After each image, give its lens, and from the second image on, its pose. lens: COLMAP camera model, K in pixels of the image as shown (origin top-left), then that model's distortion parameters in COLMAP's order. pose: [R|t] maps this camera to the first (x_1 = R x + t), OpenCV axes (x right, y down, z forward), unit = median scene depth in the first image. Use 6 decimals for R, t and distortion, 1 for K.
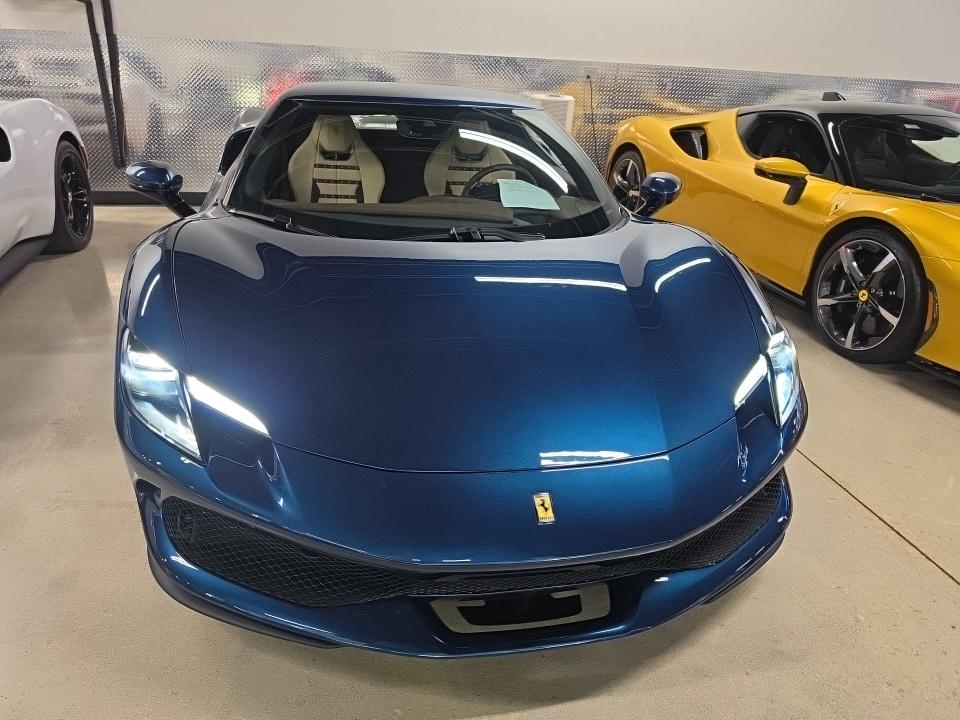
lens RADIAL K [[667.9, 0, 480.0], [0, 667.9, 360.0], [0, 0, 1]] dist [0.063285, -0.102898]
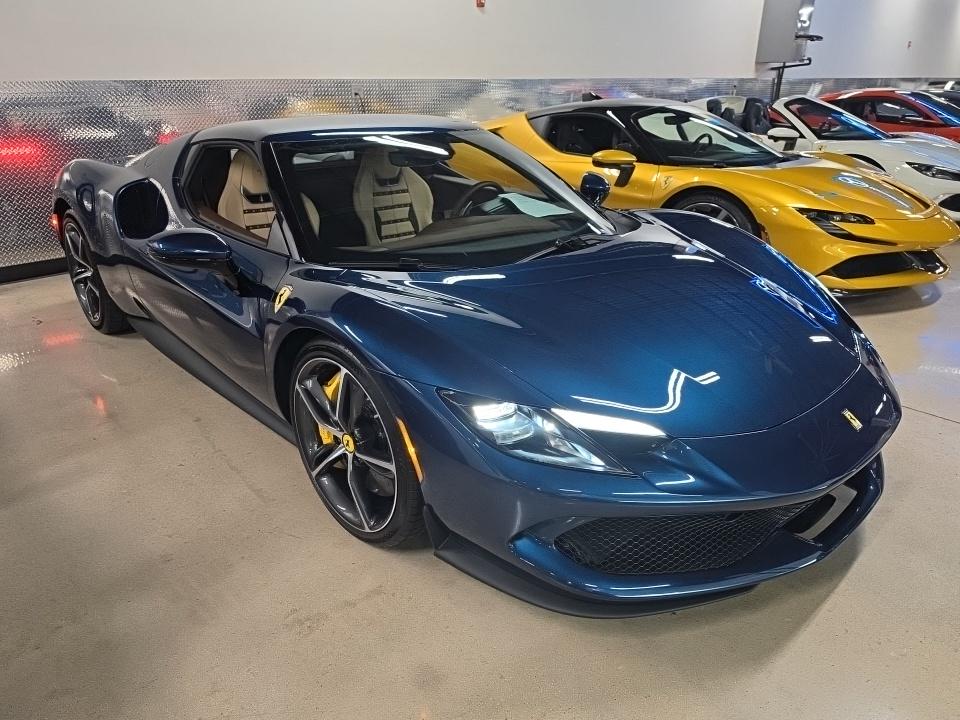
lens RADIAL K [[667.9, 0, 480.0], [0, 667.9, 360.0], [0, 0, 1]] dist [0.063285, -0.102898]
pose [[0.847172, -0.252535, 0.467467, -0.453154], [0.257541, 0.964733, 0.054436, -0.062927], [-0.464728, 0.074275, 0.882333, 0.061942]]
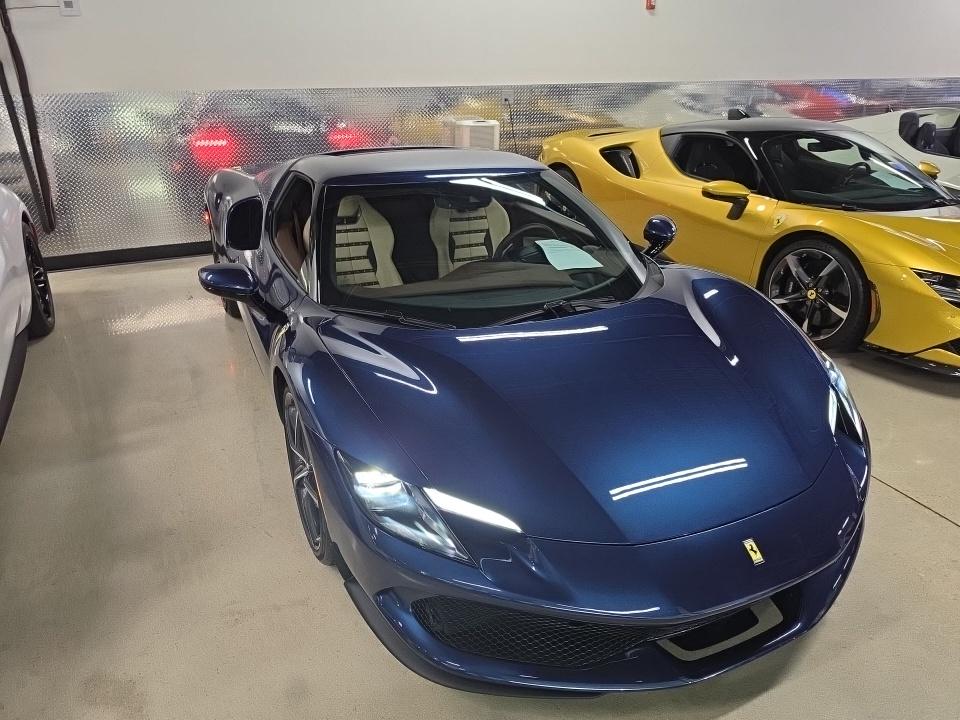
lens RADIAL K [[671.8, 0, 475.7], [0, 671.8, 343.4], [0, 0, 1]] dist [0.059955, -0.101521]
pose [[0.972973, -0.133553, 0.188378, -0.241986], [0.133280, 0.990977, 0.014174, -0.103042], [-0.188571, 0.011317, 0.981994, -0.065591]]
